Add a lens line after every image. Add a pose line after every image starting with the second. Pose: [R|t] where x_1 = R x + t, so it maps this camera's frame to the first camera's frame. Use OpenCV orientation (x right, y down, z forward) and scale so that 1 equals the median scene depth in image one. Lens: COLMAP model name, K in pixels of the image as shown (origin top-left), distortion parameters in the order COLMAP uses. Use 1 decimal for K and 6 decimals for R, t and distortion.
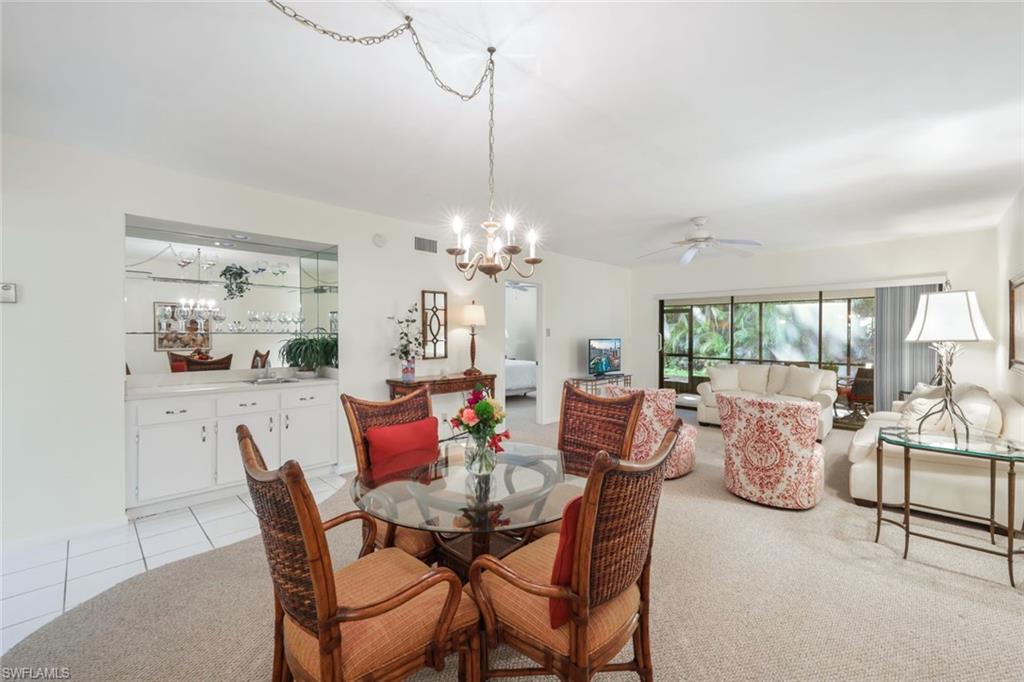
lens RADIAL K [[416.0, 0, 518.8], [0, 416.0, 341.8], [0, 0, 1]] dist [-0.000820, -0.000131]
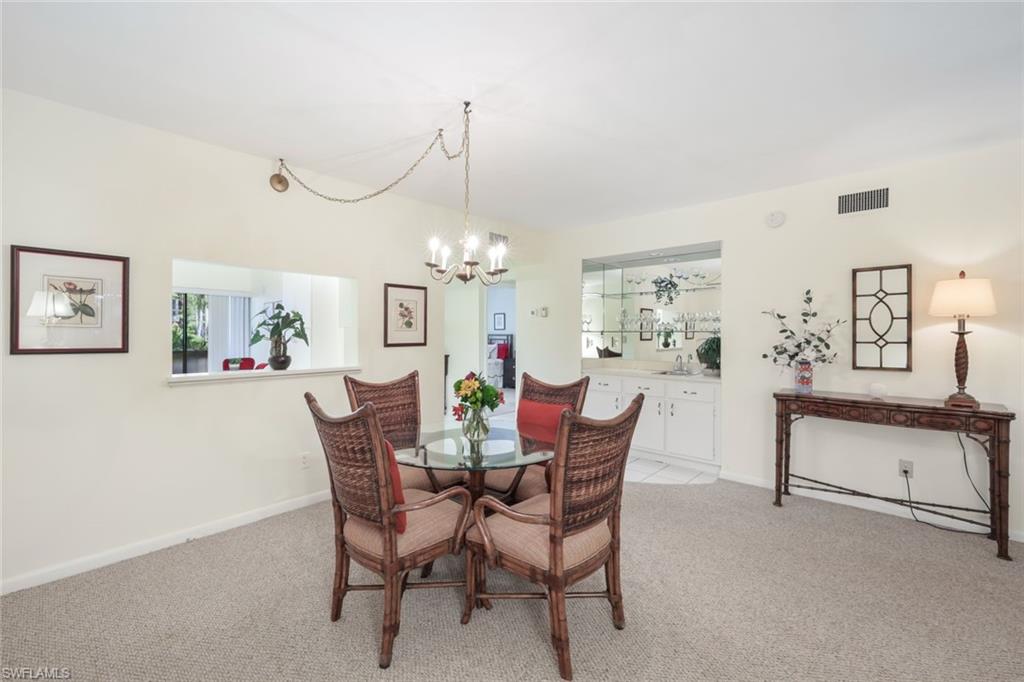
lens RADIAL K [[416.0, 0, 518.8], [0, 416.0, 341.8], [0, 0, 1]] dist [-0.000820, -0.000131]
pose [[0.061609, 0.012181, -0.998026, 0.414563], [-0.030979, 0.999467, 0.010286, 0.007222], [0.997619, 0.030284, 0.061954, 0.392256]]
